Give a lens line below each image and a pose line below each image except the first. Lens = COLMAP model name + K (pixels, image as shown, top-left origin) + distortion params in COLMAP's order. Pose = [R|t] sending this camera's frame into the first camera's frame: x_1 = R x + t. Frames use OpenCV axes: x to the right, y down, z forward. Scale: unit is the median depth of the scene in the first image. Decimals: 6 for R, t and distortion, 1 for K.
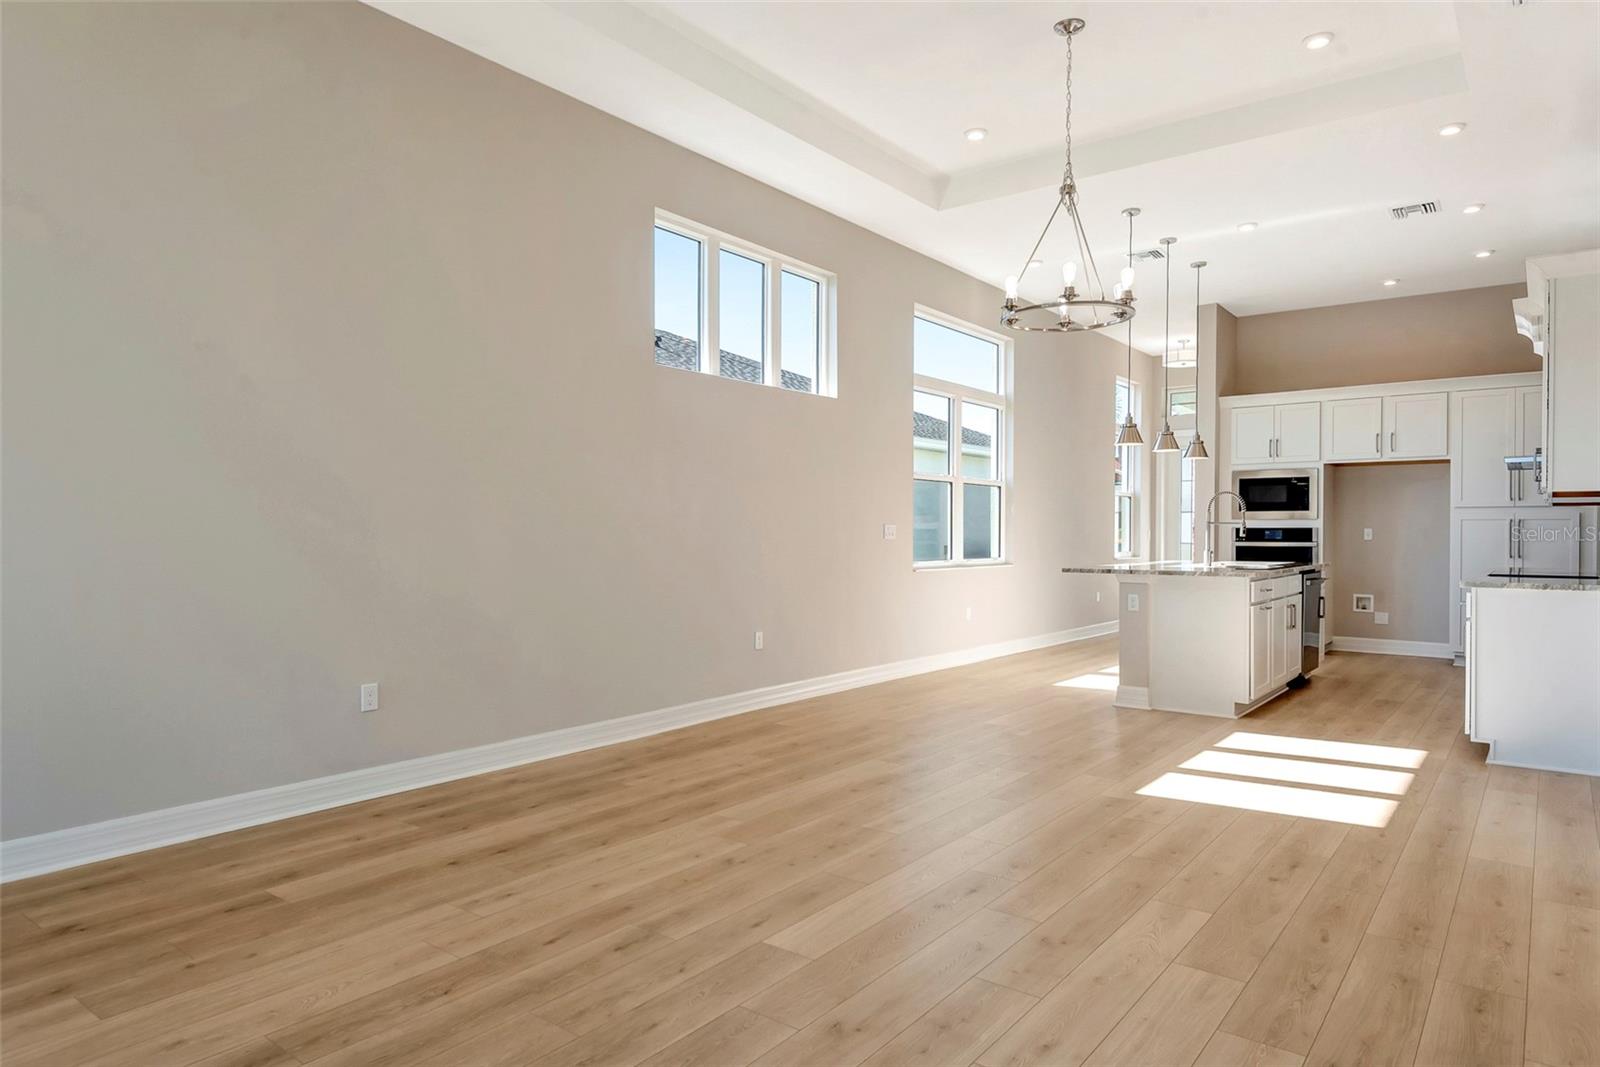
lens RADIAL K [[971.1, 0, 791.0], [0, 971.1, 536.3], [0, 0, 1]] dist [0.029830, -0.023120]
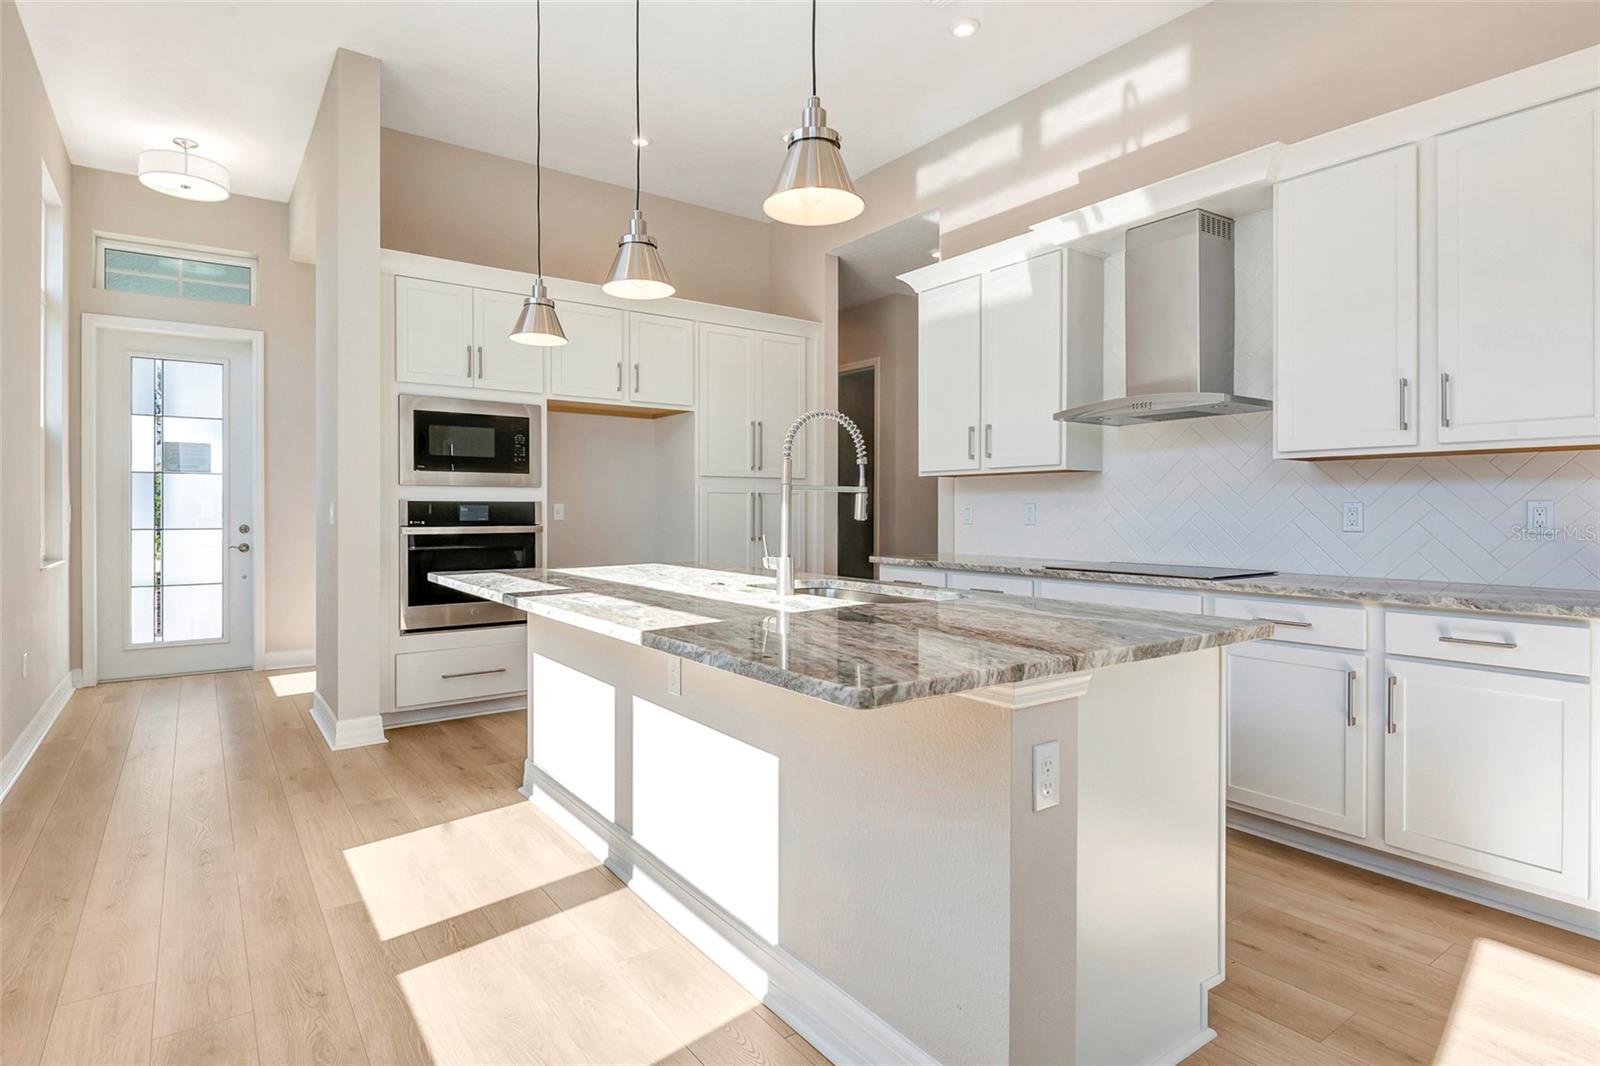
lens RADIAL K [[824.2, 0, 778.5], [0, 824.2, 516.2], [0, 0, 1]] dist [0.016566, -0.009949]
pose [[0.284513, -0.009260, 0.958628, 0.086830], [0.003224, 0.999957, 0.008702, -0.003875], [-0.958667, 0.000614, 0.284530, 0.763420]]
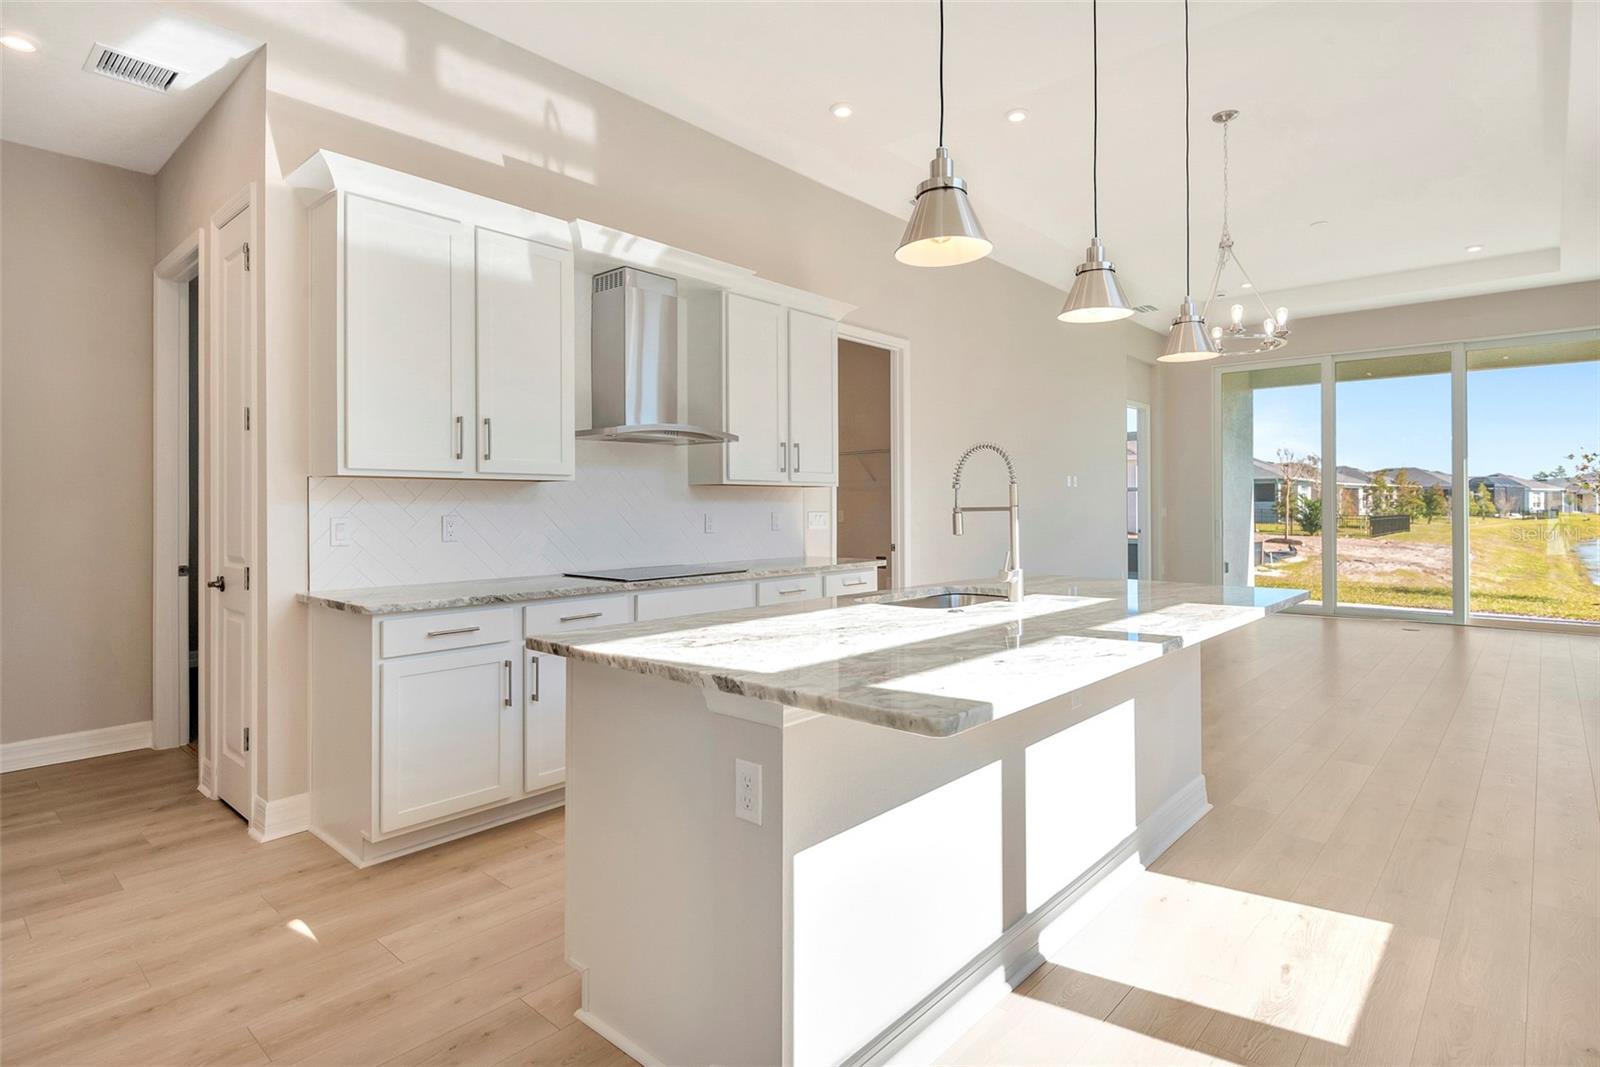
lens RADIAL K [[824.2, 0, 806.9], [0, 824.2, 496.4], [0, 0, 1]] dist [0.016566, -0.009949]
pose [[-0.998038, -0.000630, 0.062614, 0.420162], [-0.000983, 0.999984, -0.005608, -0.014605], [-0.062610, -0.005658, -0.998022, 1.175290]]
